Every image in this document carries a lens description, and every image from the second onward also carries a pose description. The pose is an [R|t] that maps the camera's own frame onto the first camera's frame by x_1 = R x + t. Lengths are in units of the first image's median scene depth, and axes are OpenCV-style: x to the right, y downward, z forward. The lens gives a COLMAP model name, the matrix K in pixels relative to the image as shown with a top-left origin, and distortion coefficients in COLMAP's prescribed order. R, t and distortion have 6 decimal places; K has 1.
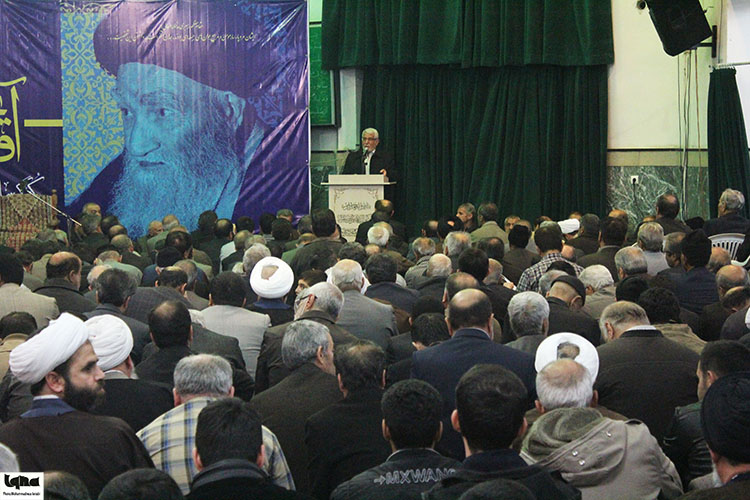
lens RADIAL K [[1818.2, 0, 375.1], [0, 1818.2, 248.8], [0, 0, 1]] dist [0.085338, 0.000000]
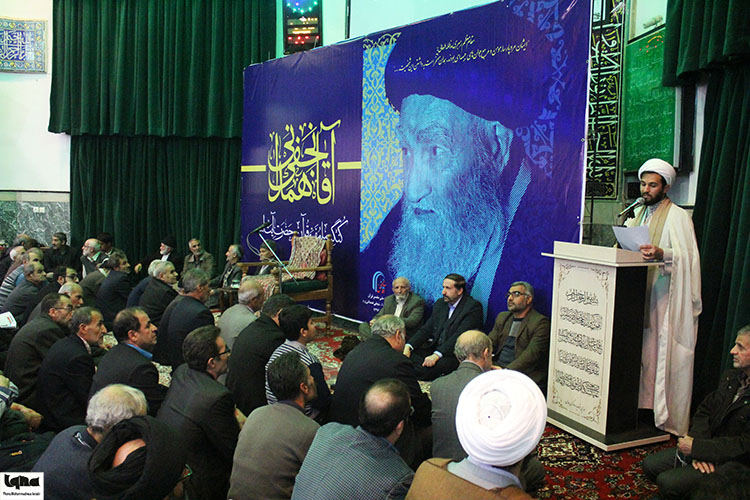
lens RADIAL K [[675.0, 0, 375.7], [0, 675.0, 248.4], [0, 0, 1]] dist [-0.103184, 0.048633]
pose [[0.554355, 0.087453, -0.827673, 0.129140], [-0.071724, 0.995784, 0.057176, -0.046240], [0.829184, 0.027668, 0.558291, 0.808719]]
